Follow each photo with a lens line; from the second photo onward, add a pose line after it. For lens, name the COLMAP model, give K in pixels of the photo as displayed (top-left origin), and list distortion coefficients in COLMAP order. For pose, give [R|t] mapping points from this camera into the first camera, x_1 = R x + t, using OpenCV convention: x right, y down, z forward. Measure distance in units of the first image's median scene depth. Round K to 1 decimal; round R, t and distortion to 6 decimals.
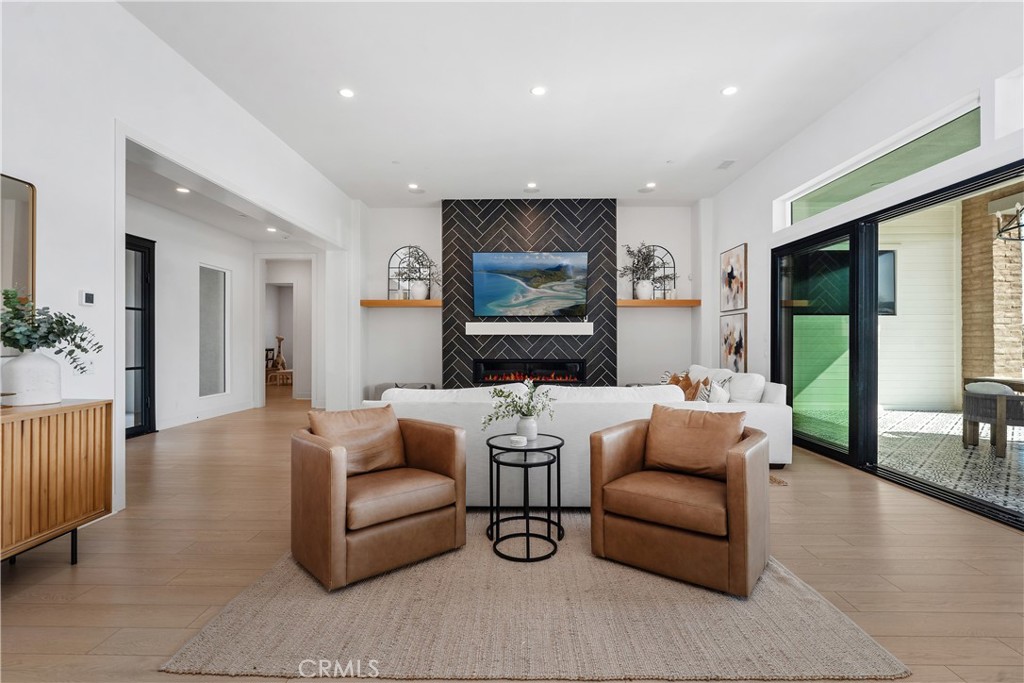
lens RADIAL K [[512.0, 0, 509.3], [0, 512.0, 344.6], [0, 0, 1]] dist [0.026501, 0.000750]
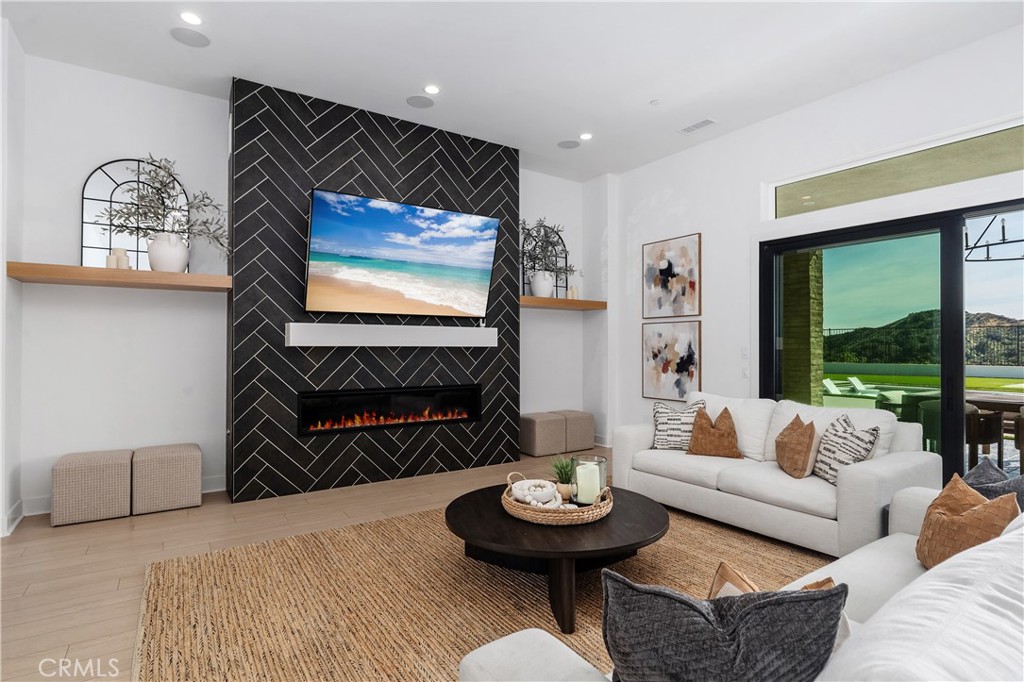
lens RADIAL K [[525.9, 0, 512.2], [0, 525.9, 342.3], [0, 0, 1]] dist [-0.005239, 0.000916]
pose [[0.814363, 0.004396, 0.580339, -0.207229], [0.002586, 0.999934, -0.011202, -0.016911], [-0.580350, 0.010623, 0.814298, 0.430127]]
